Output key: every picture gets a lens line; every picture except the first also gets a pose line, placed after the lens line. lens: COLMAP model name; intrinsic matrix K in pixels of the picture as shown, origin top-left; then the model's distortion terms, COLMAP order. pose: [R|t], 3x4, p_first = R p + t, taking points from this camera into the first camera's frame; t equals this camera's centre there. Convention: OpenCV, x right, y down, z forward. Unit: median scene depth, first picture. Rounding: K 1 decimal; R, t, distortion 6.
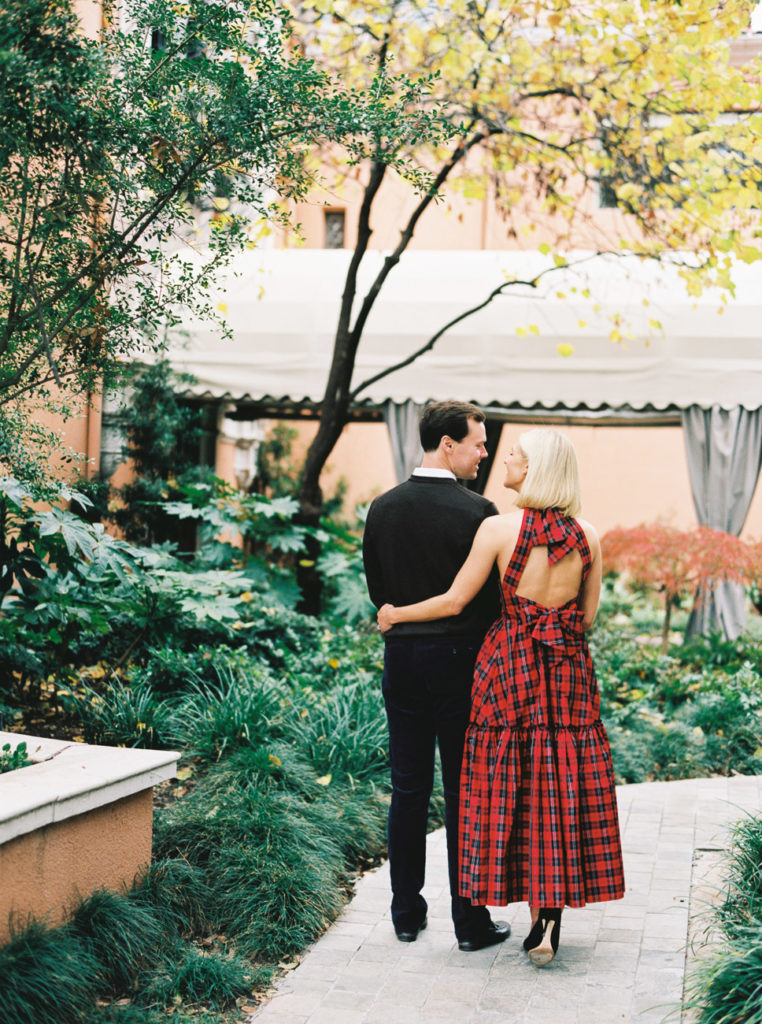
lens RADIAL K [[1656.7, 0, 381.0], [0, 1656.7, 512.0], [0, 0, 1]] dist [-0.134641, -0.008391]
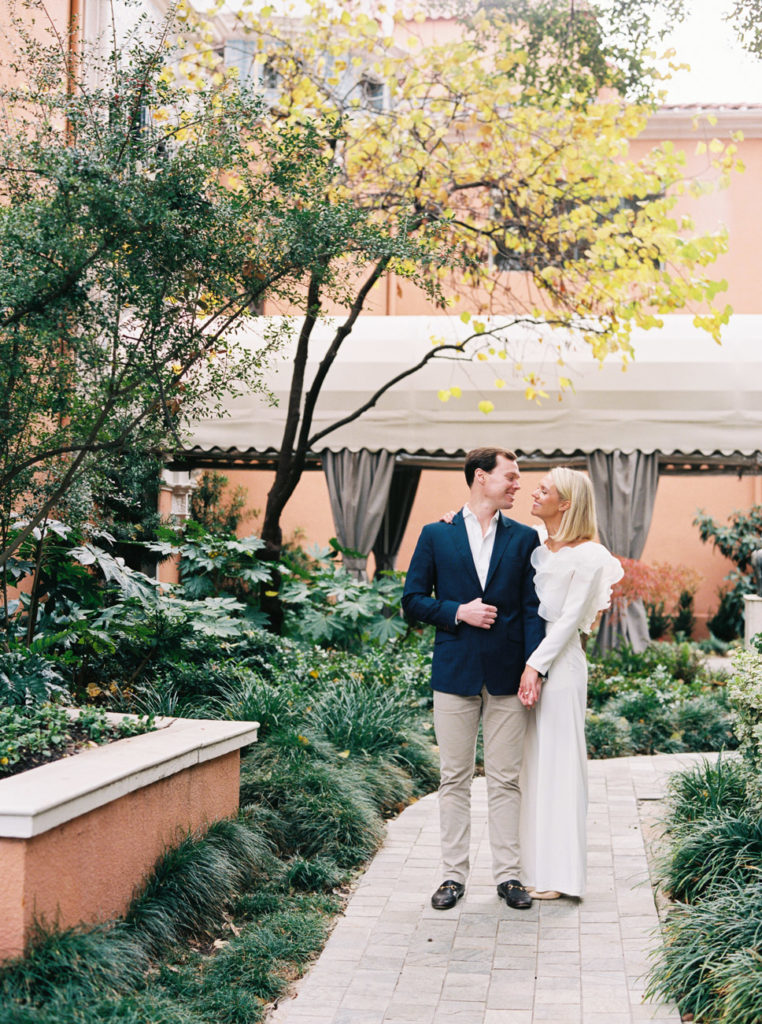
lens RADIAL K [[1712.6, 0, 382.2], [0, 1712.6, 463.5], [0, 0, 1]] dist [-0.021169, -0.940297]
pose [[0.996127, -0.013588, 0.086869, -0.084532], [0.018521, 0.998246, -0.056234, 0.011160], [-0.085953, 0.057625, 0.994631, -0.228301]]
